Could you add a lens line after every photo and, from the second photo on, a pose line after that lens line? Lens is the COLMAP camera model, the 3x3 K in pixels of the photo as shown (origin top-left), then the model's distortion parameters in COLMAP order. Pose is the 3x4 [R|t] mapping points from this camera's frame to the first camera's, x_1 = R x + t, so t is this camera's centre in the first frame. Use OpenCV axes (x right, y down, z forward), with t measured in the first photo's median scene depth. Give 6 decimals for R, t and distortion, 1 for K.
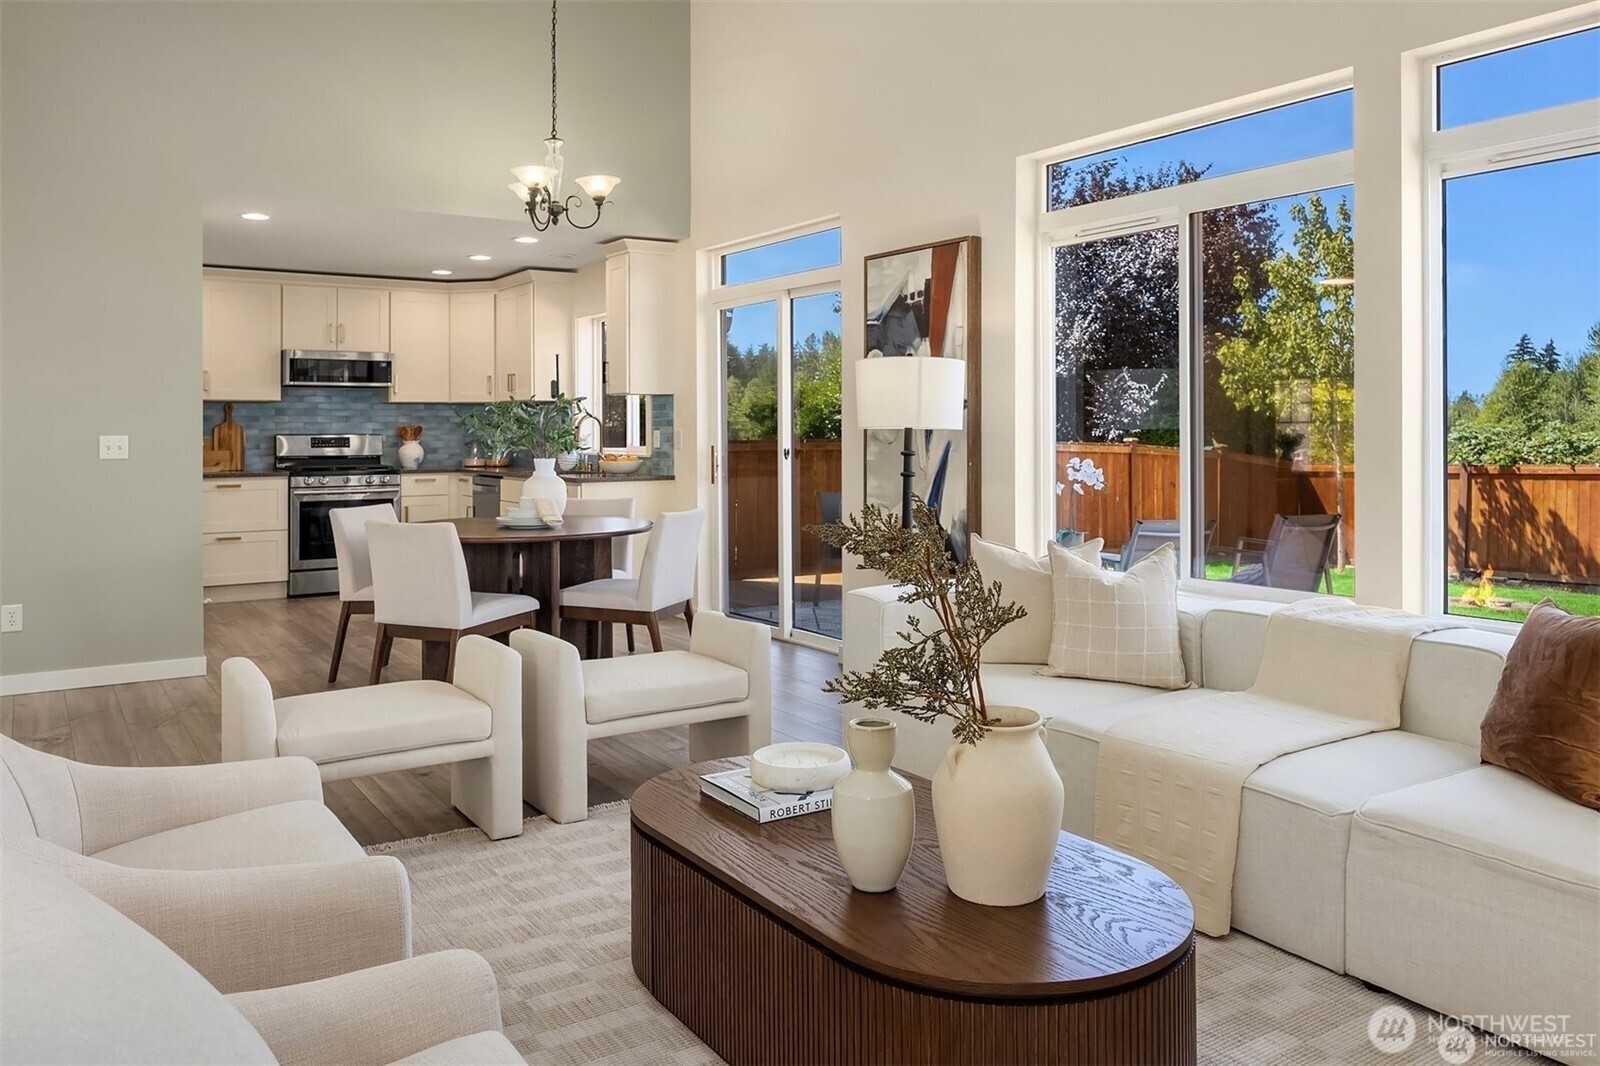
lens RADIAL K [[1210.2, 0, 740.2], [0, 1210.2, 398.0], [0, 0, 1]] dist [-0.004856, -0.003878]
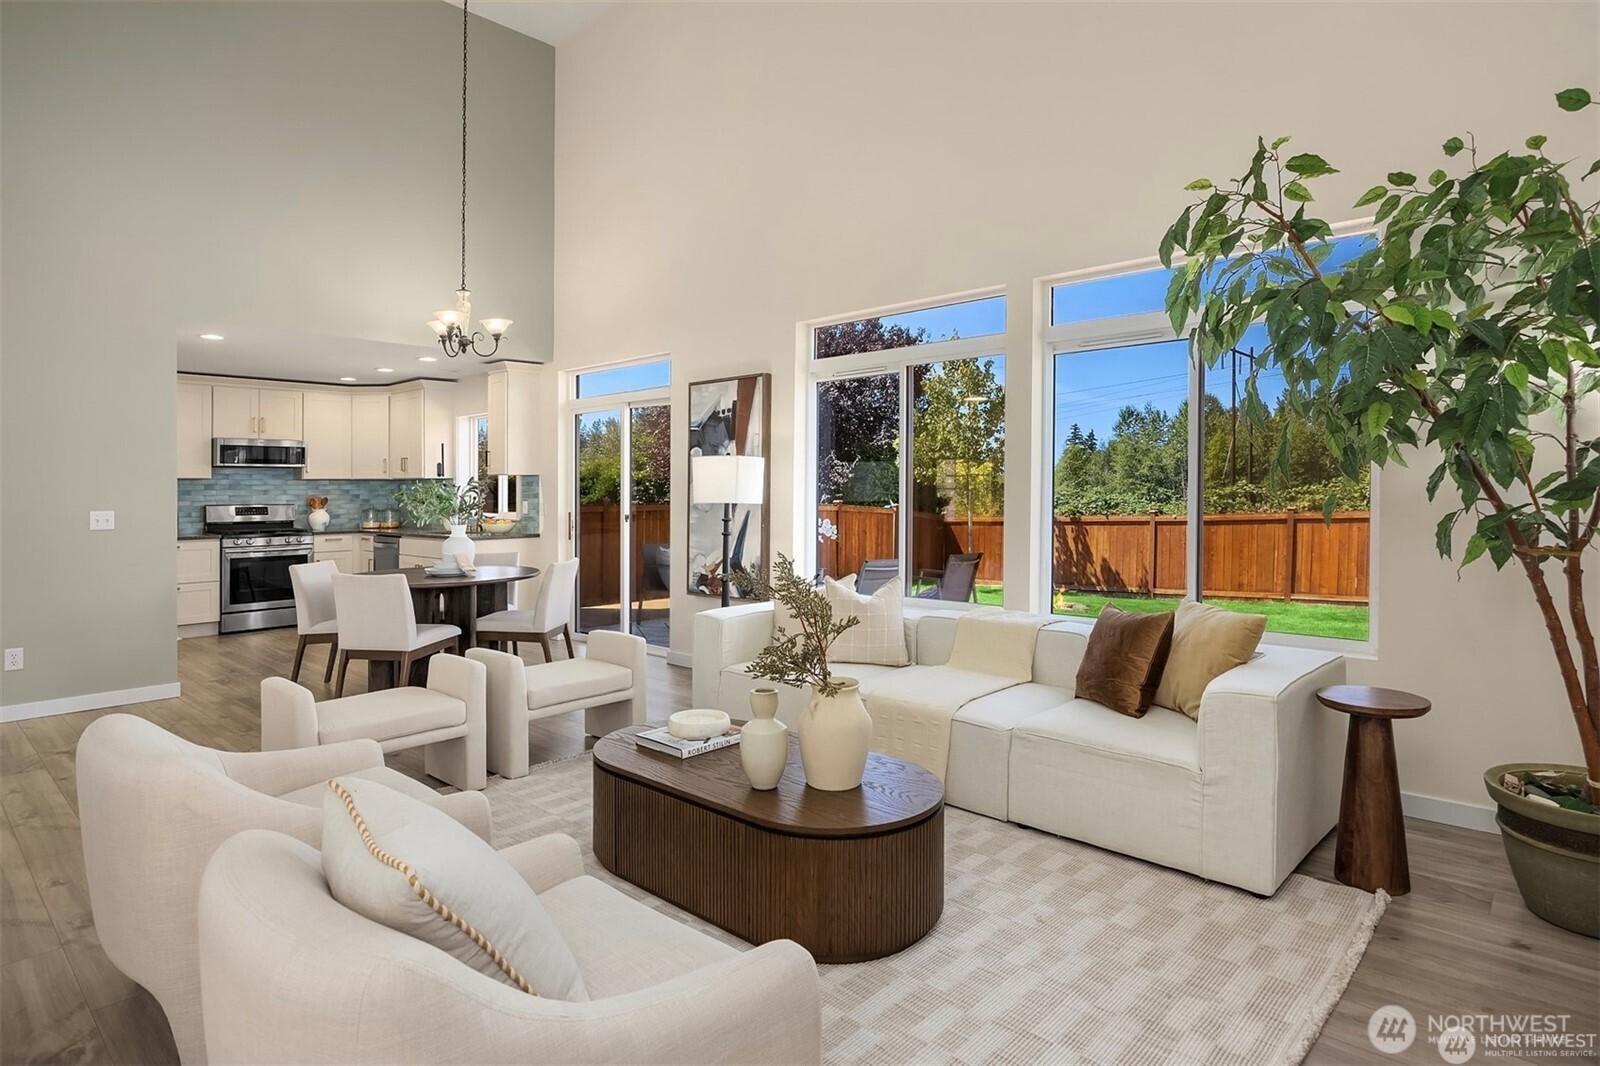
lens RADIAL K [[903.1, 0, 773.4], [0, 903.1, 485.5], [0, 0, 1]] dist [-0.020835, 0.011568]
pose [[0.968509, -0.001841, 0.248972, -0.070760], [-0.002867, 0.999824, 0.018545, -0.014582], [-0.248962, -0.018675, 0.968333, -0.078521]]
